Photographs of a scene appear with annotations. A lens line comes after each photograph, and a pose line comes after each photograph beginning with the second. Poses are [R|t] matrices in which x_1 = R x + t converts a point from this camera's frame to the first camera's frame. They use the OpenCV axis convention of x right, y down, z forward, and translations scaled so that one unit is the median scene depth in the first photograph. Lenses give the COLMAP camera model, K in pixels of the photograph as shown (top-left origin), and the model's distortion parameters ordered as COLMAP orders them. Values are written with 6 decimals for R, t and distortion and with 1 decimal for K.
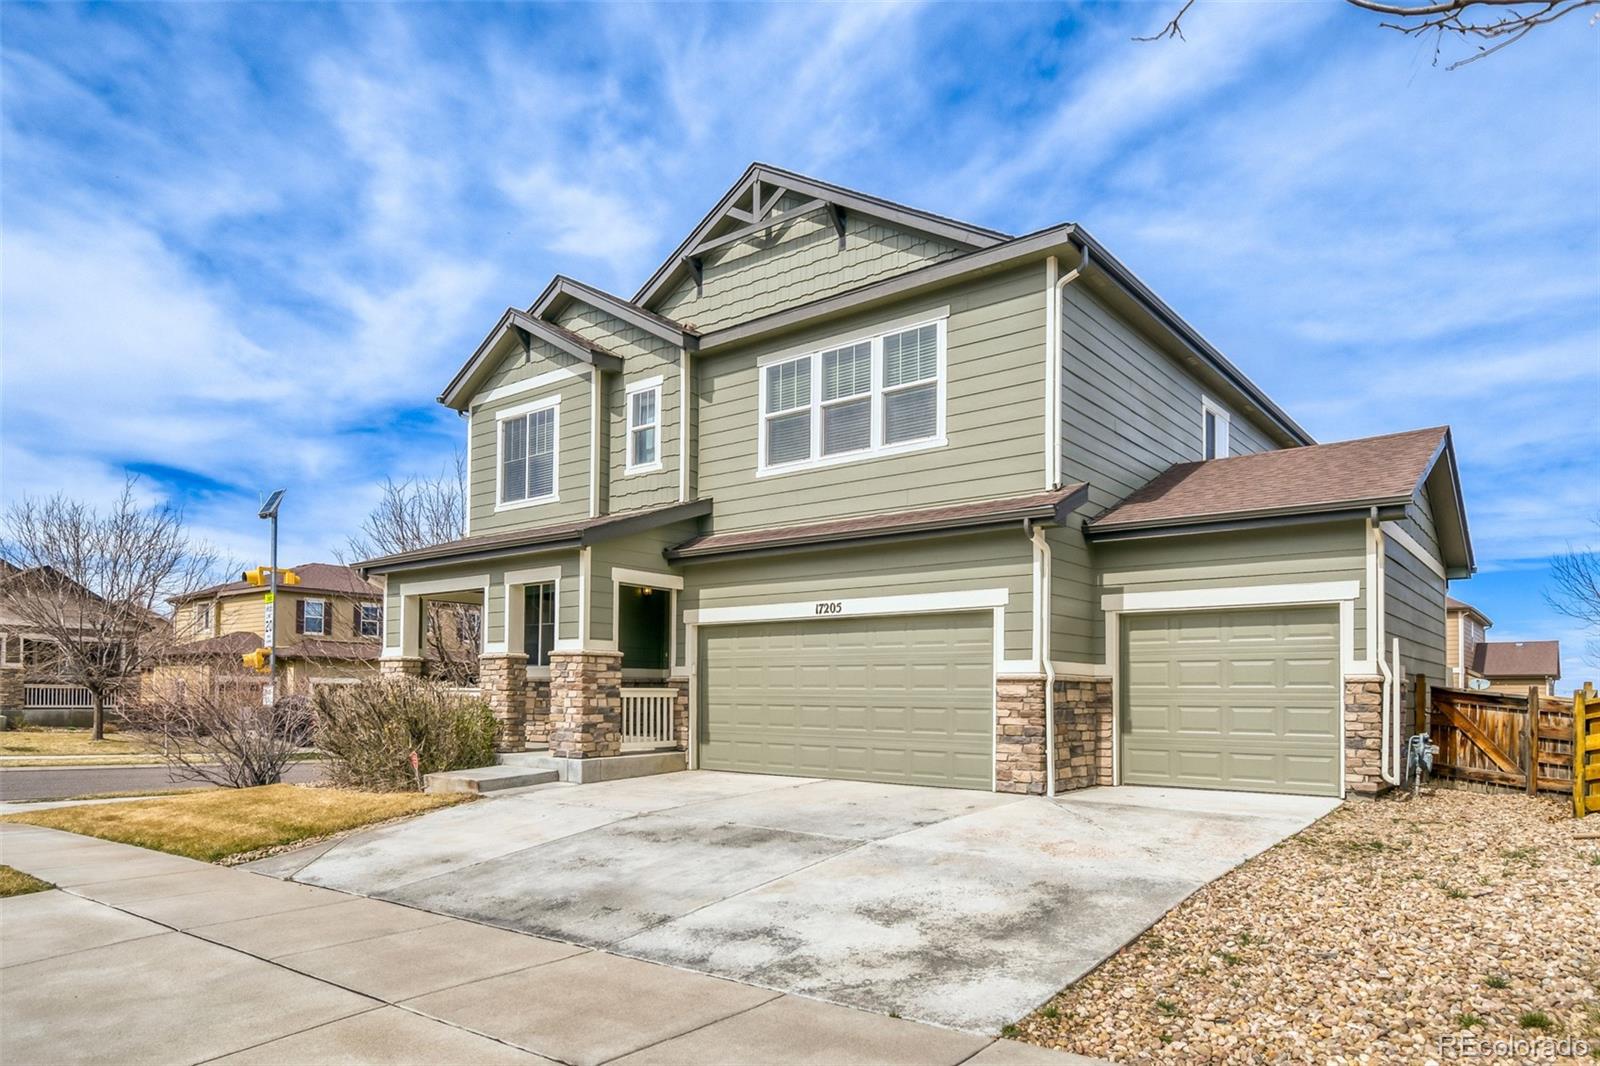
lens RADIAL K [[985.6, 0, 800.6], [0, 985.6, 516.0], [0, 0, 1]] dist [0.001574, -0.000225]
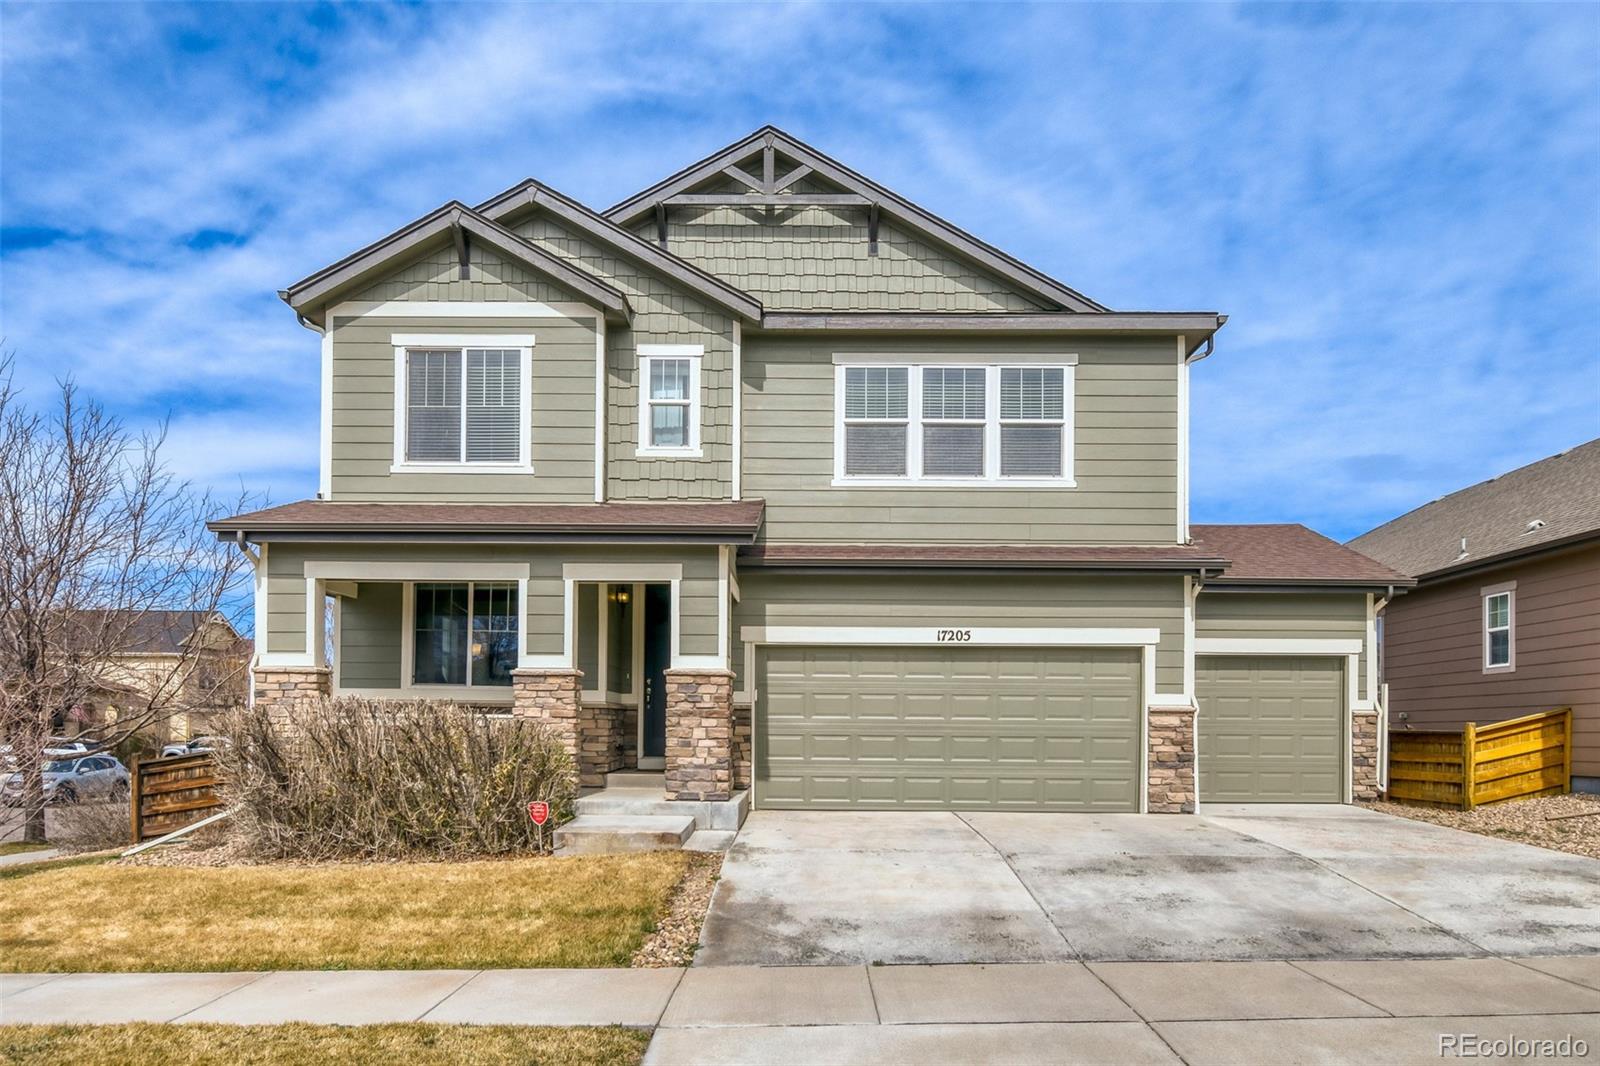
lens RADIAL K [[1062.7, 0, 799.0], [0, 1062.7, 548.0], [0, 0, 1]] dist [-0.004496, -0.009591]
pose [[0.789177, 0.103487, 0.605384, -0.688948], [-0.112120, 0.993413, -0.023660, 0.046982], [-0.603845, -0.049203, 0.795582, 0.249152]]
